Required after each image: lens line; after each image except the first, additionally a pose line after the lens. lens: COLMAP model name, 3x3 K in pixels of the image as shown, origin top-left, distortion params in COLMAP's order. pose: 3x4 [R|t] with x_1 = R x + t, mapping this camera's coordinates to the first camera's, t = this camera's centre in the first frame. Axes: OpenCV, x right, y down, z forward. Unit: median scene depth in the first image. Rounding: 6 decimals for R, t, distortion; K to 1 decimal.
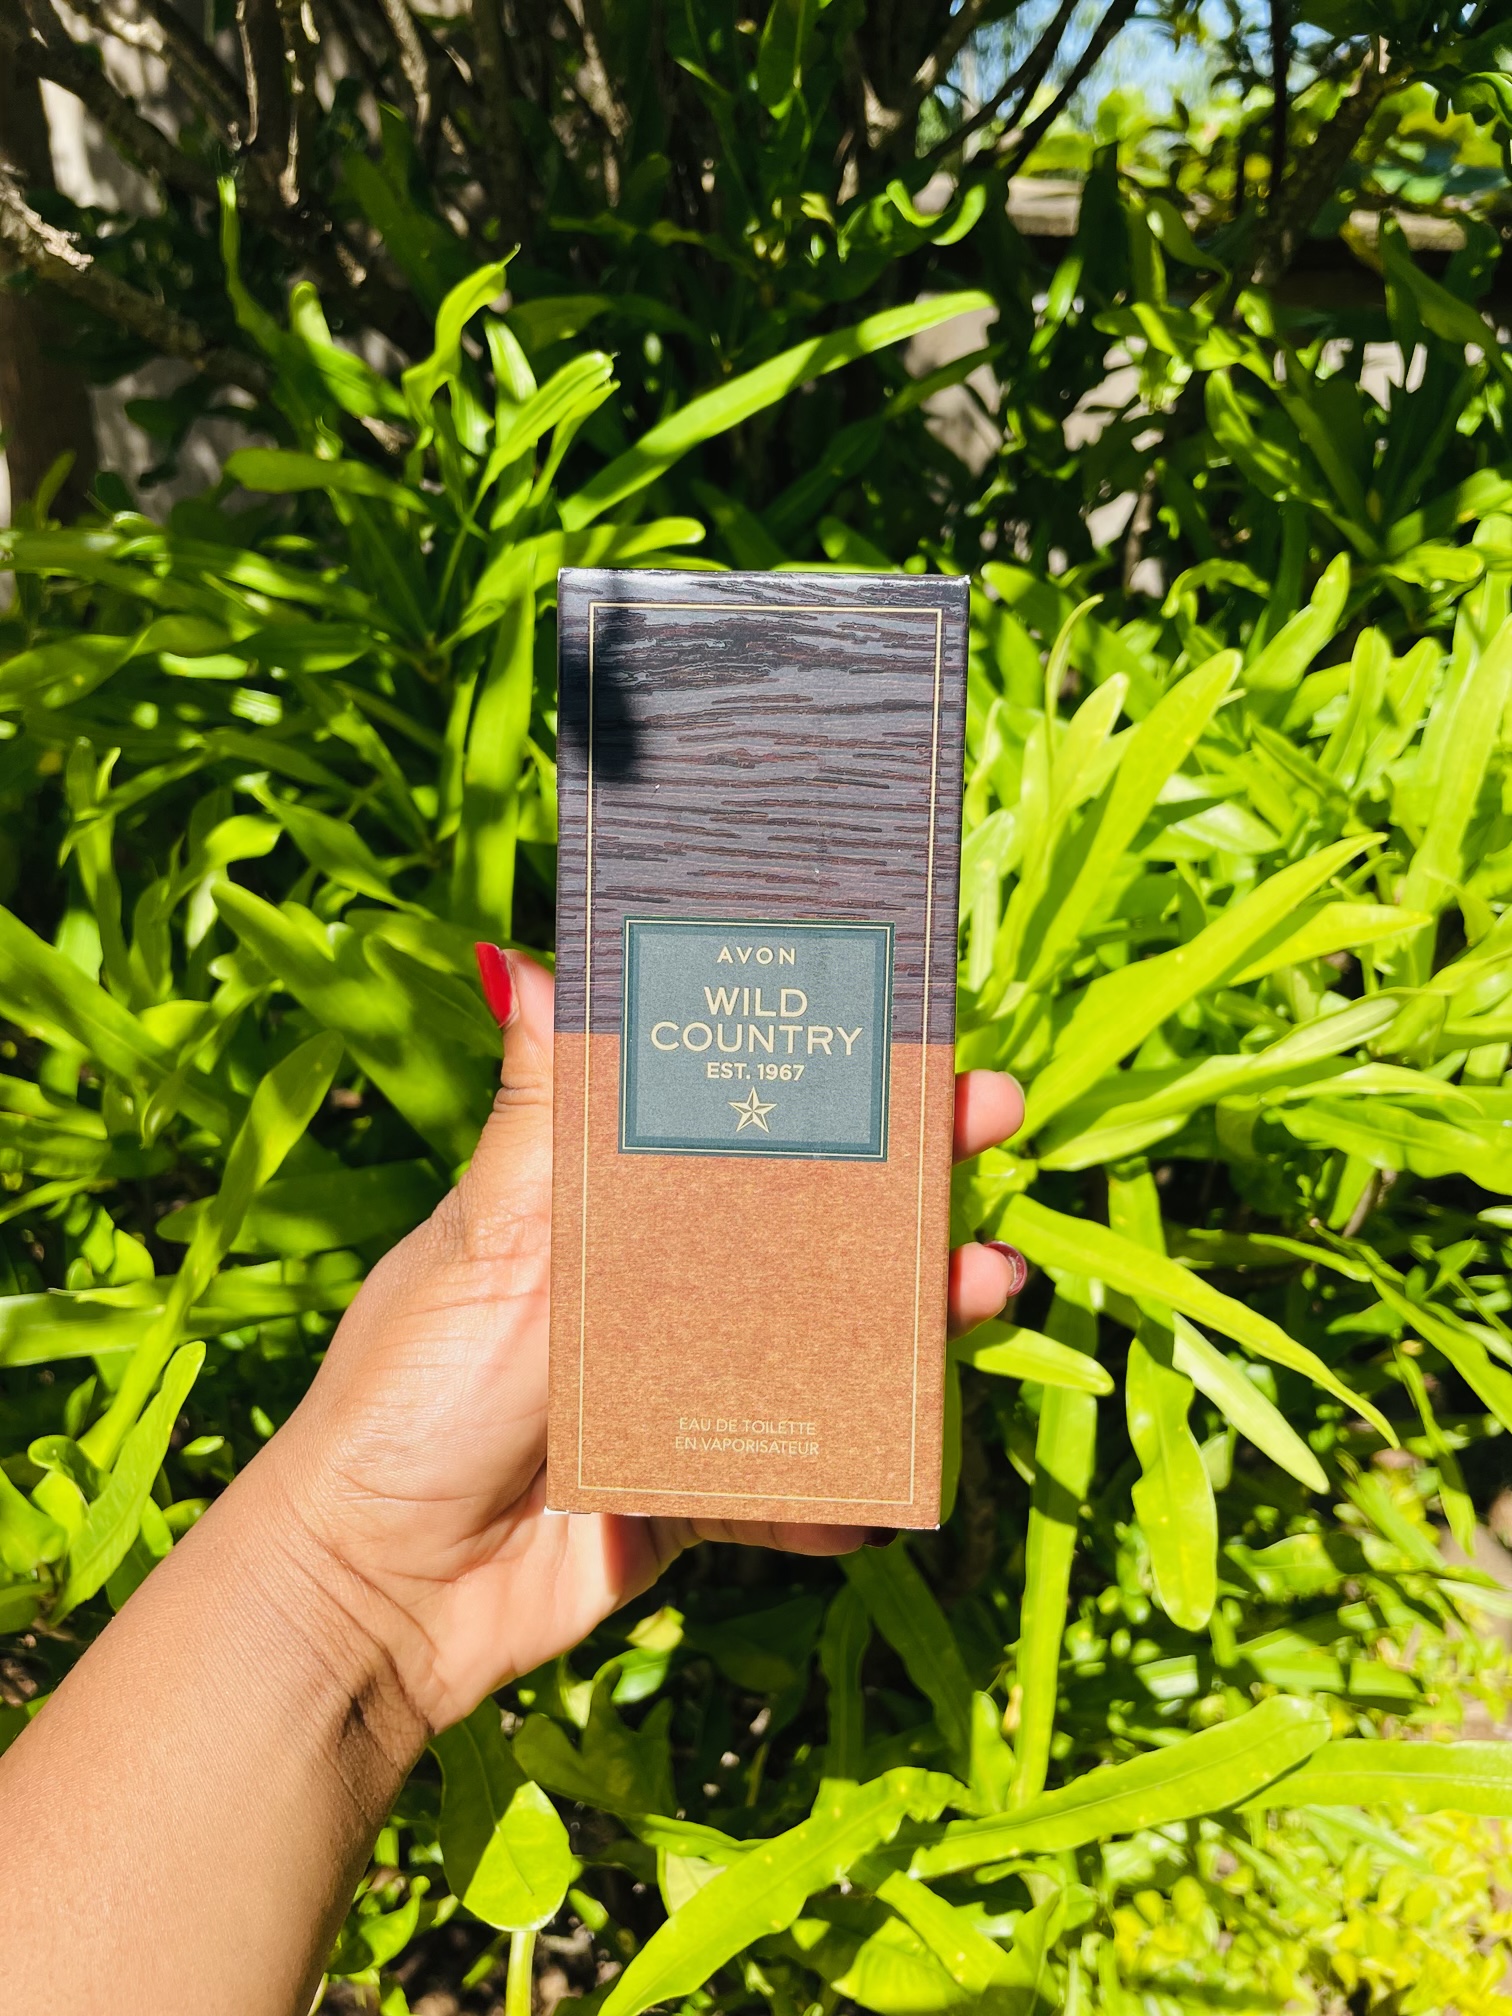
lens RADIAL K [[1571.4, 0, 746.6], [0, 1571.4, 1010.0], [0, 0, 1]] dist [-0.001329, -0.011844]
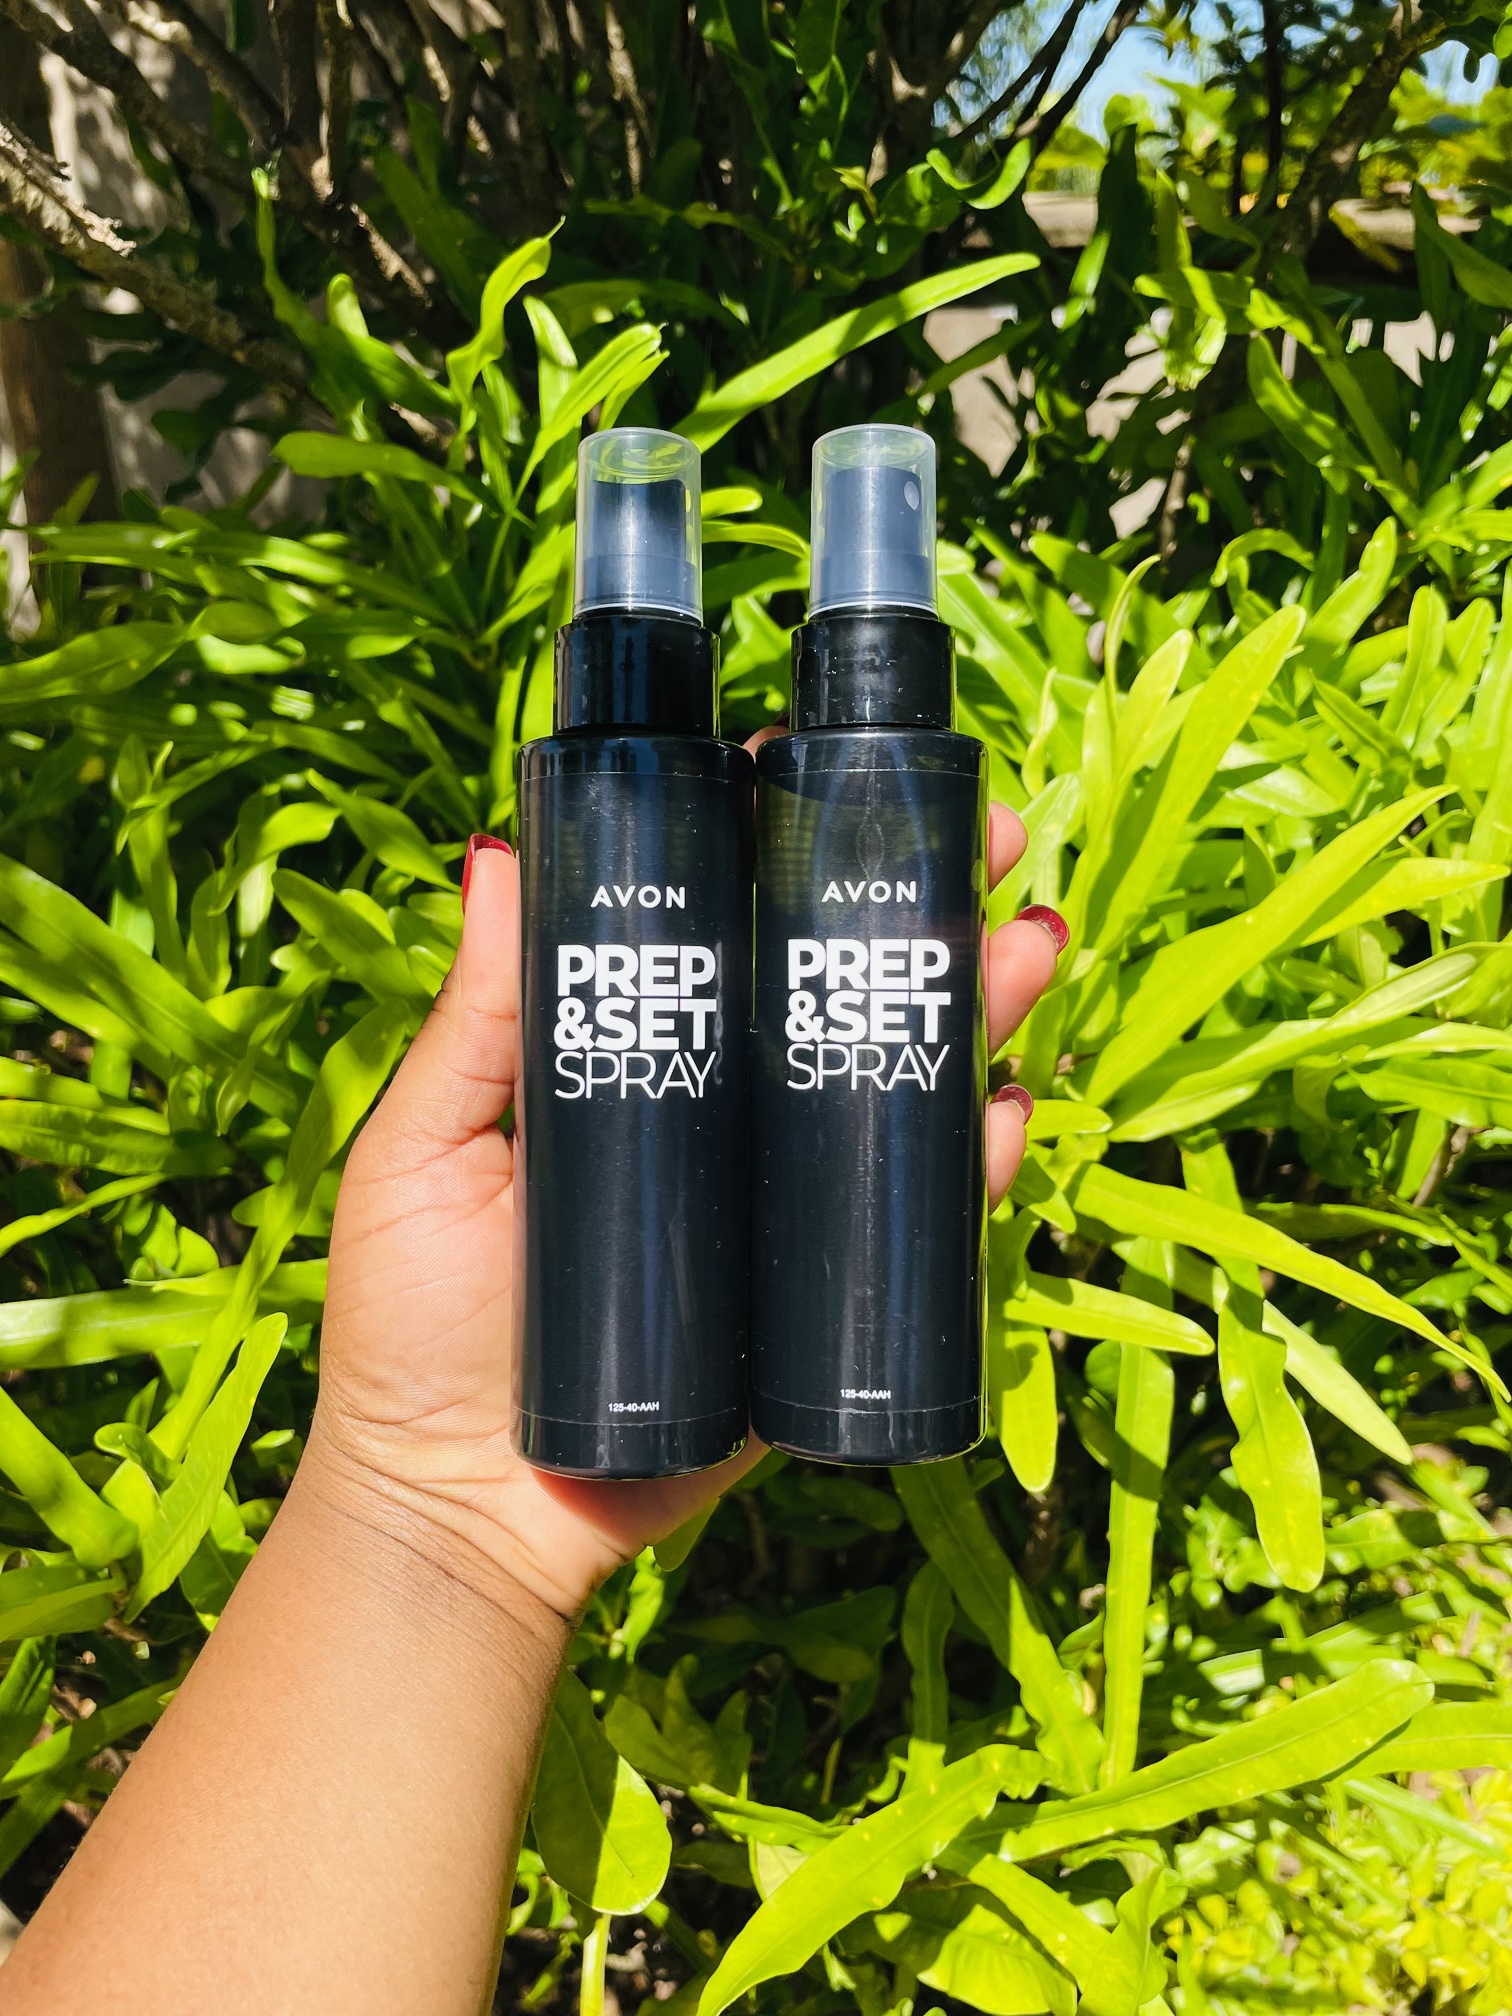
lens RADIAL K [[1571.4, 0, 746.6], [0, 1571.4, 1010.0], [0, 0, 1]] dist [-0.001329, -0.011844]
pose [[0.999550, -0.026864, -0.013375, -0.023671], [0.026733, 0.999593, -0.009948, 0.021299], [0.013637, 0.009586, 0.999861, 0.010362]]
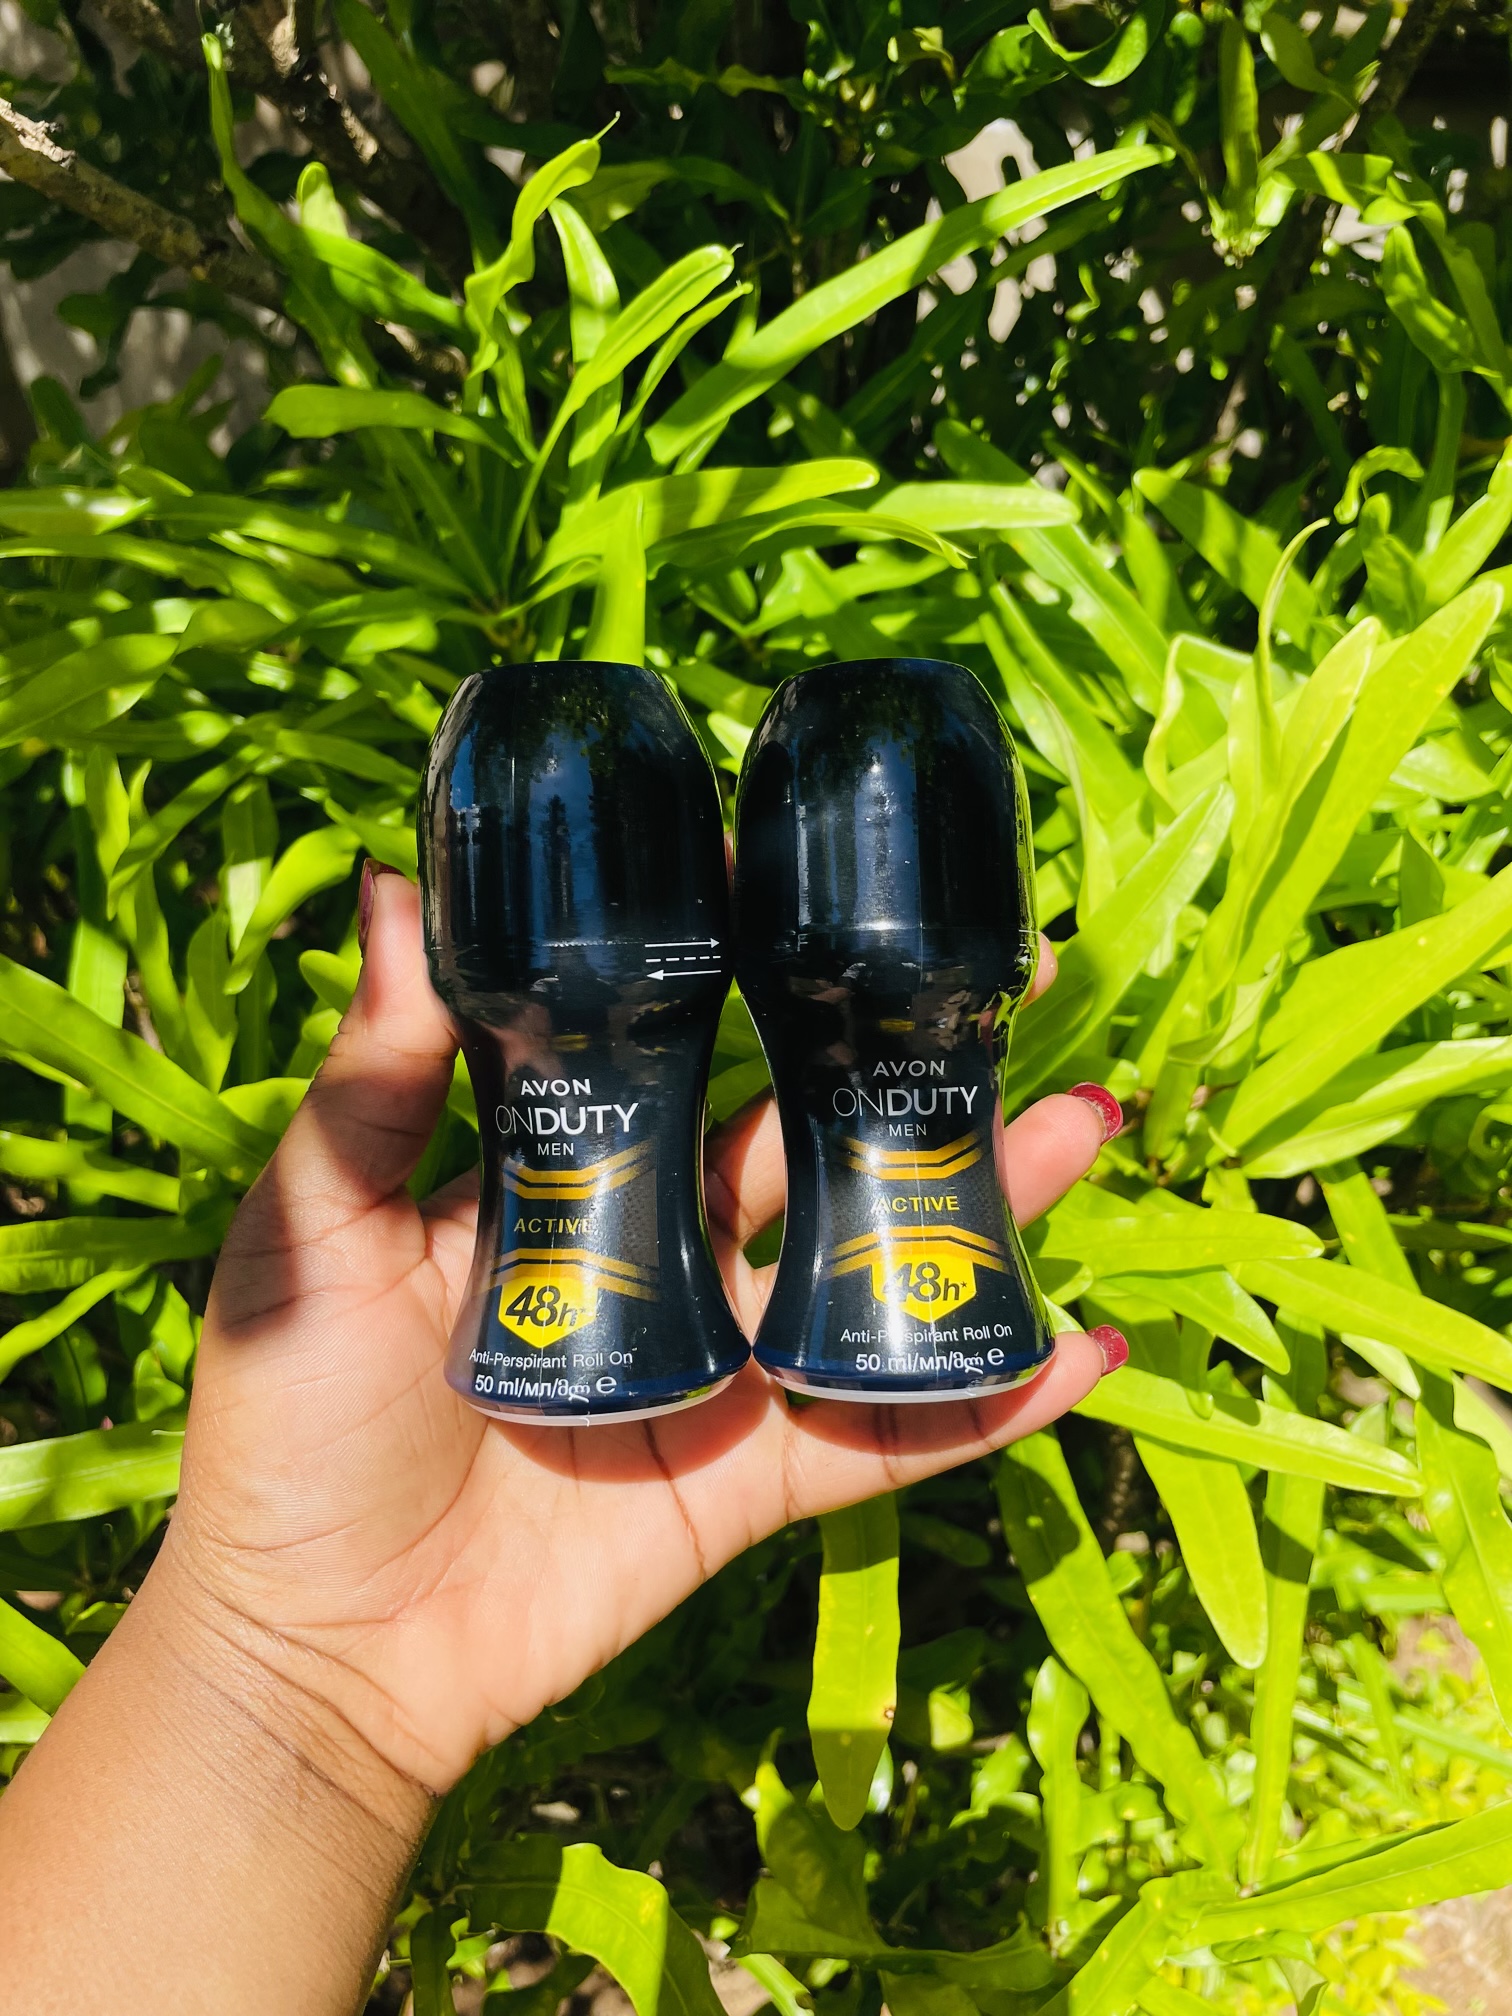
lens RADIAL K [[1605.7, 0, 778.5], [0, 1605.7, 1020.0], [0, 0, 1]] dist [0.037287, -0.078770]
pose [[0.997620, -0.059507, 0.034822, -0.094544], [0.056393, 0.994831, 0.084445, -0.072515], [-0.039667, -0.082280, 0.995819, 0.110208]]
